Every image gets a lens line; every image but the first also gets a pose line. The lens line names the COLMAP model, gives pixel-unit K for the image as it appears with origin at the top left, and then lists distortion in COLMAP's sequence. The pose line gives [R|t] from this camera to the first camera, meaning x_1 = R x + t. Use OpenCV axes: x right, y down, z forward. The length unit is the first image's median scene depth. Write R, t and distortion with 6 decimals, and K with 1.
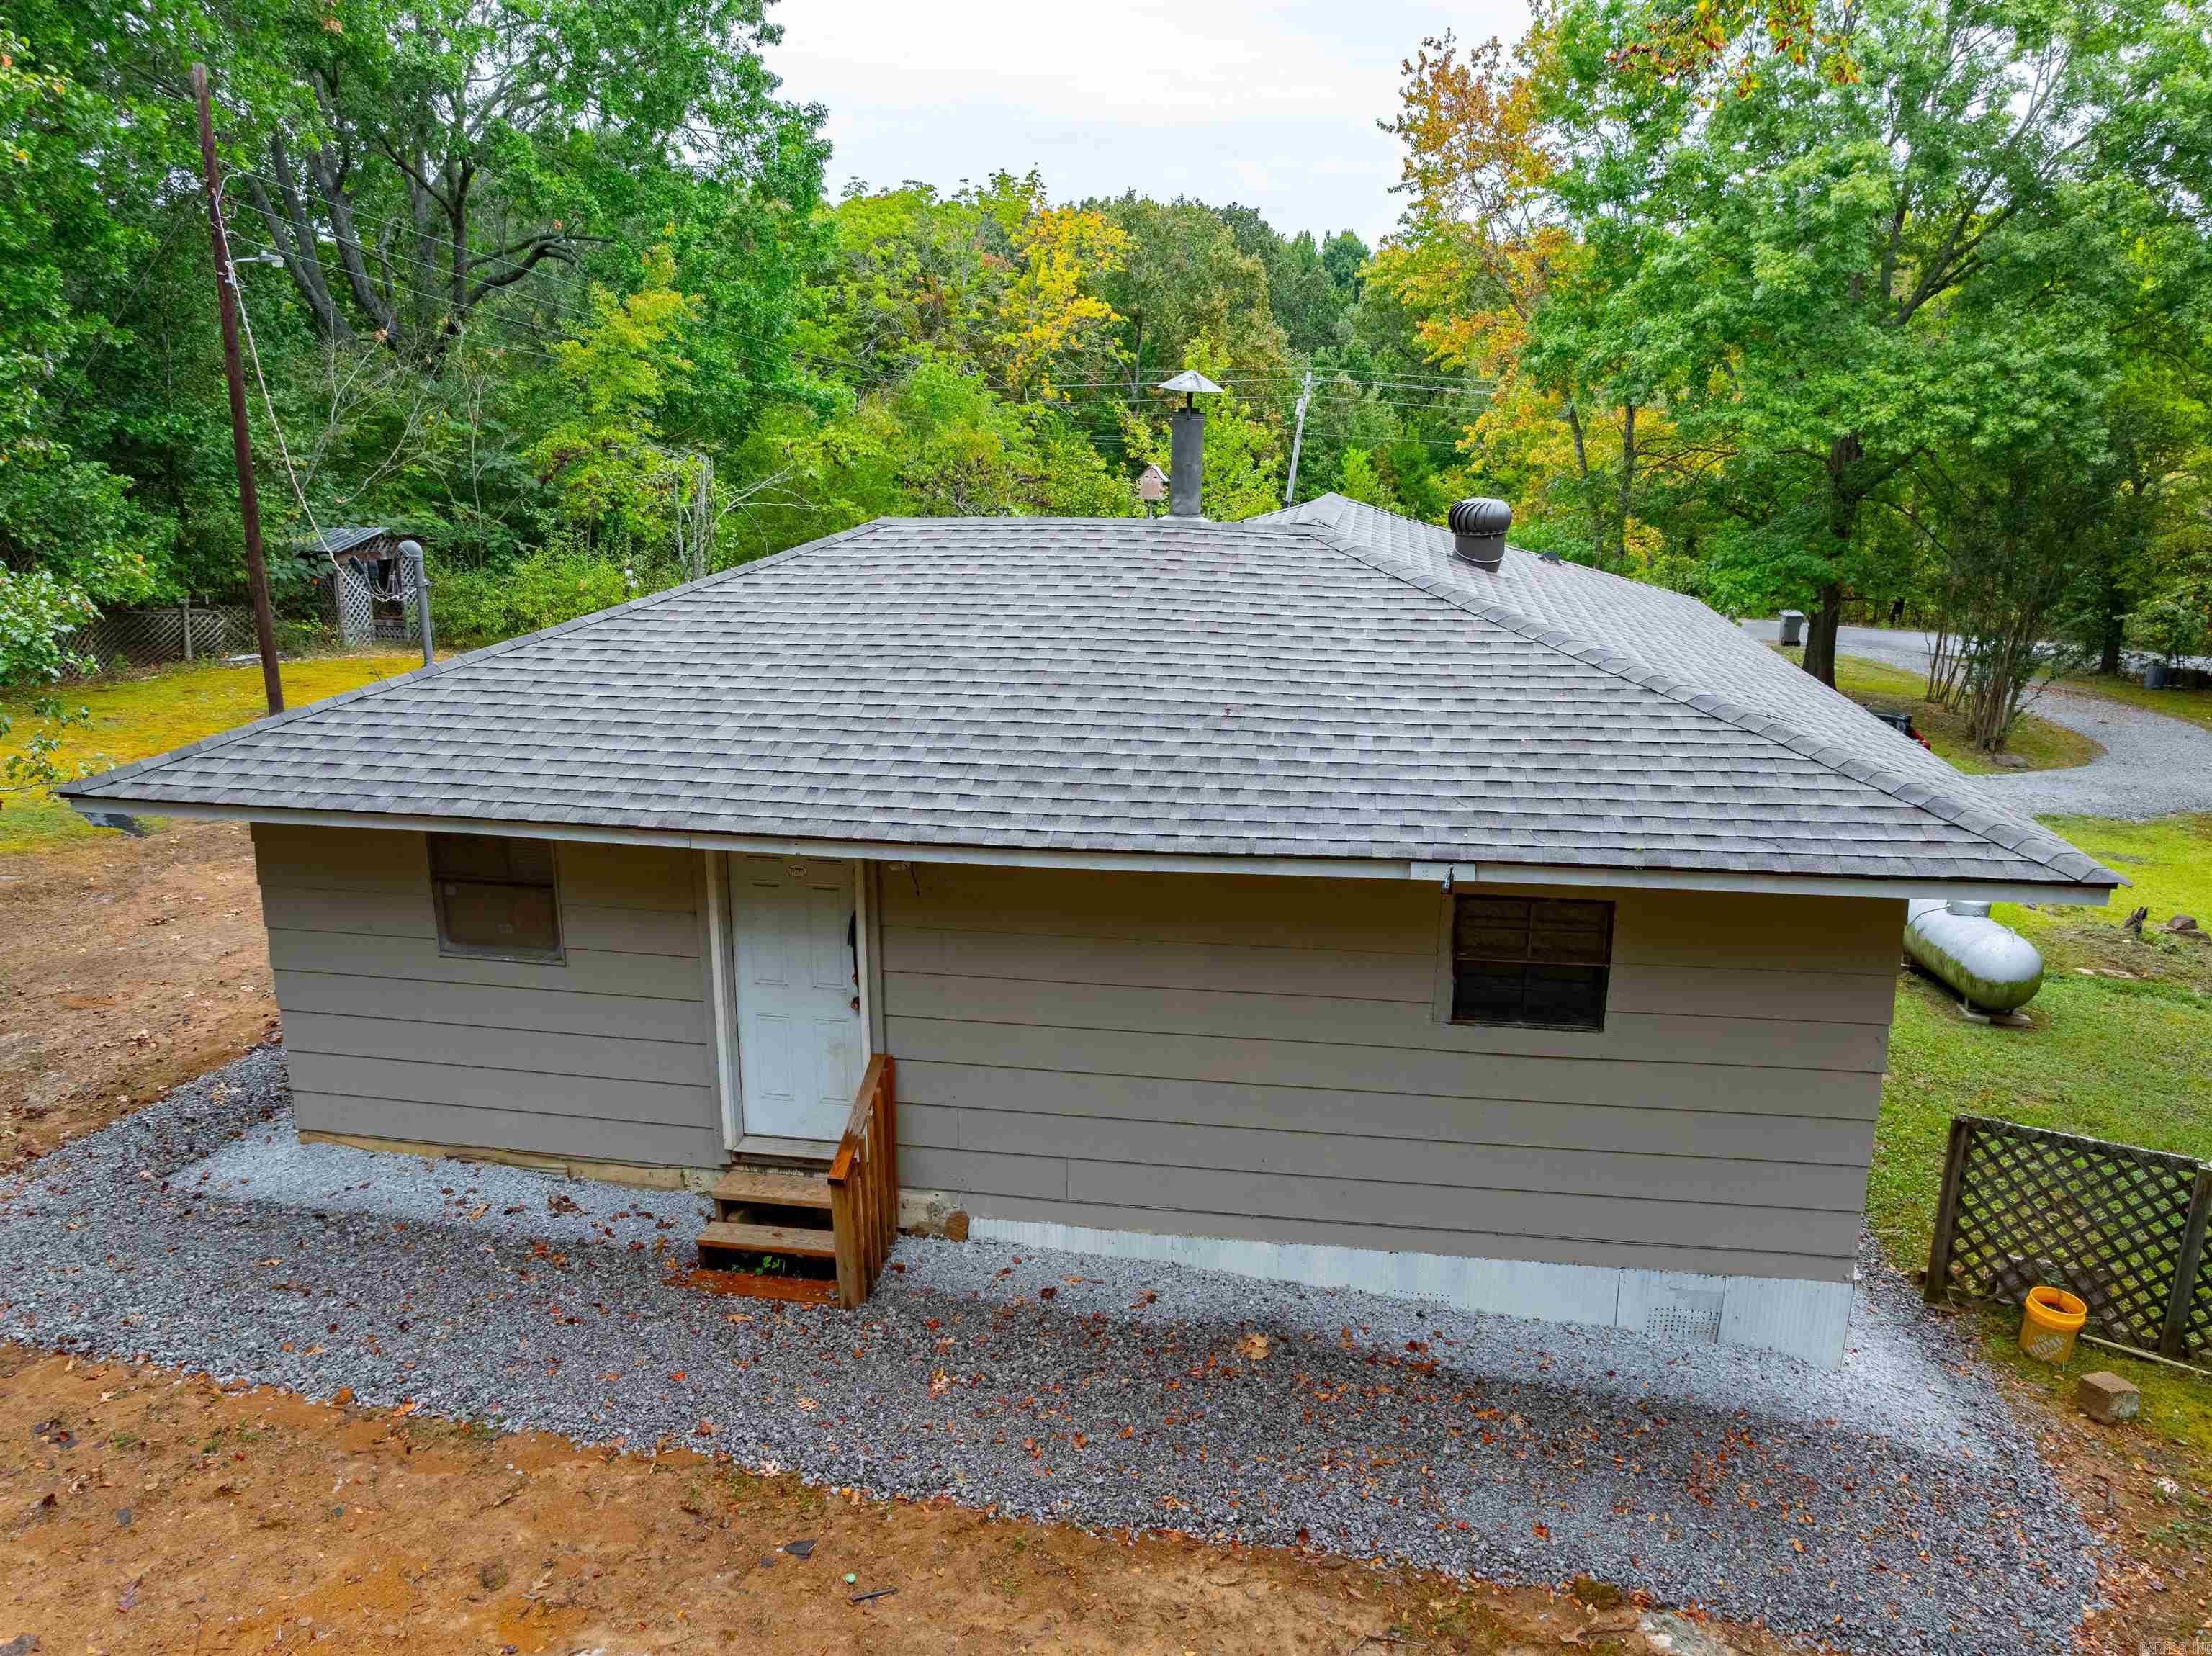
lens RADIAL K [[1559.9, 0, 1107.3], [0, 1559.9, 826.6], [0, 0, 1]] dist [-0.047724, 0.019445]
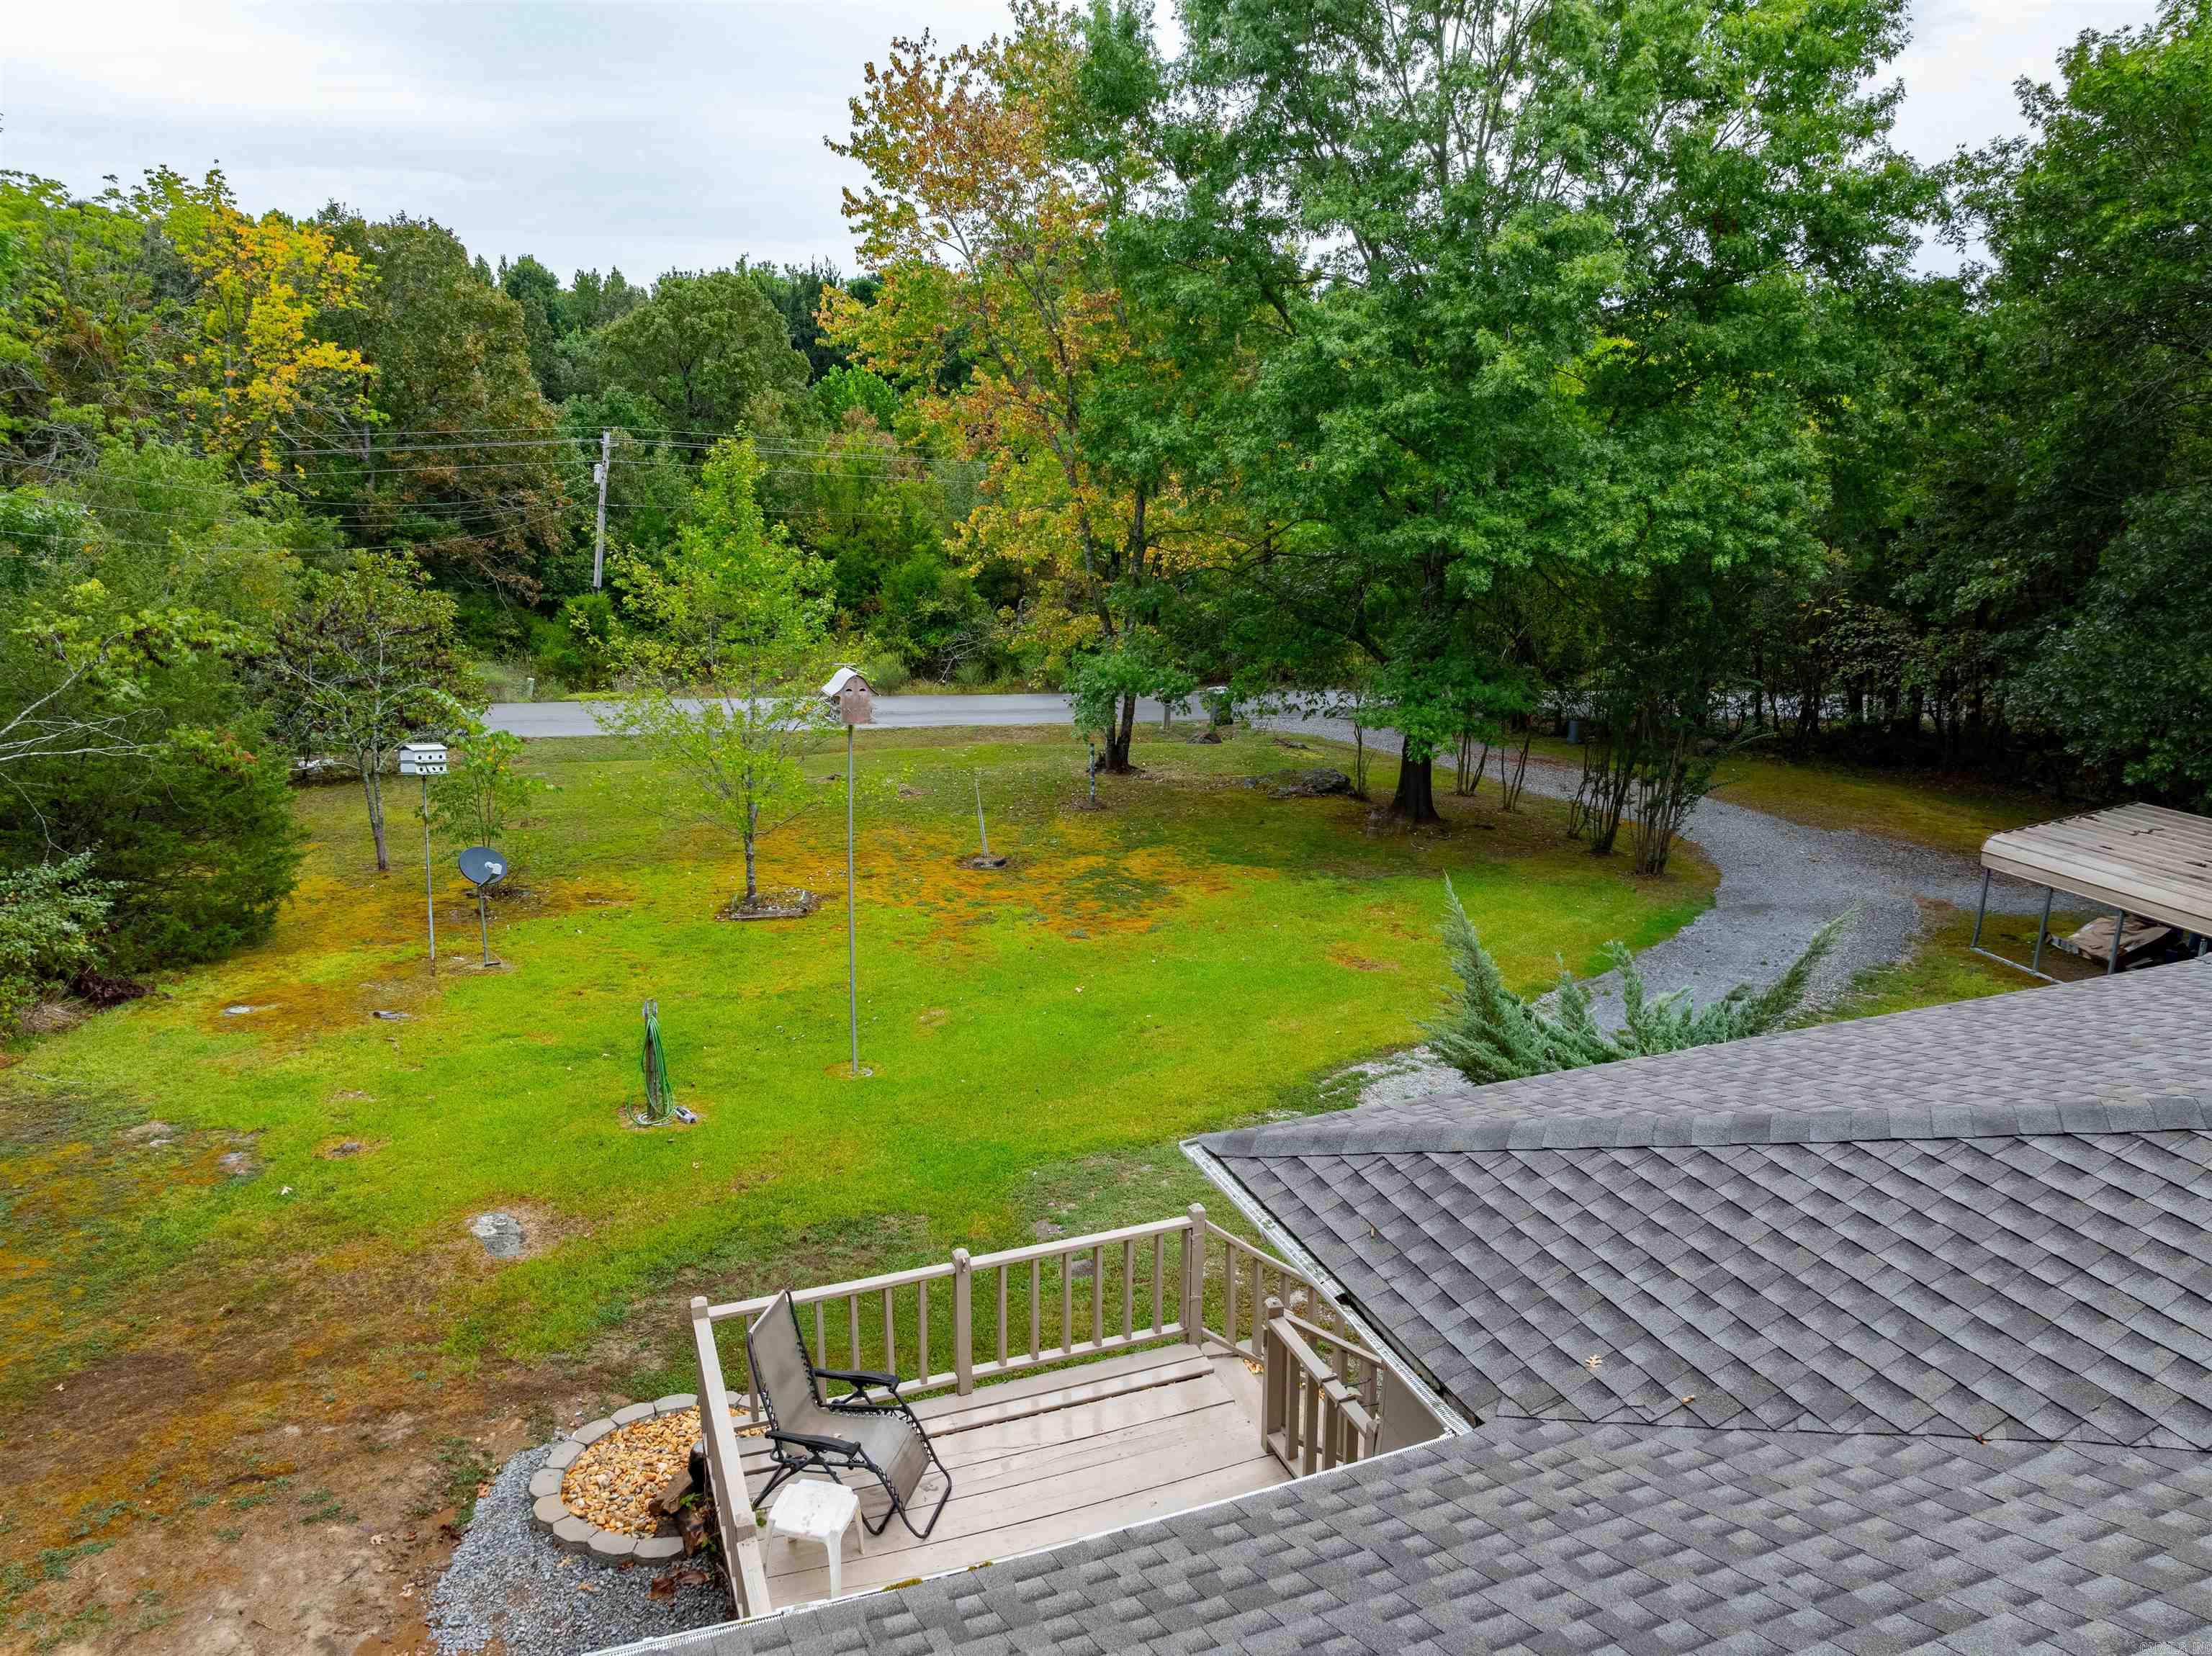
lens RADIAL K [[1559.9, 0, 1105.5], [0, 1559.9, 828.6], [0, 0, 1]] dist [-0.047724, 0.019445]
pose [[0.863228, -0.129403, 0.487948, -0.079979], [0.136304, 0.990433, 0.021526, -0.070048], [-0.486065, 0.047927, 0.872607, 0.170530]]
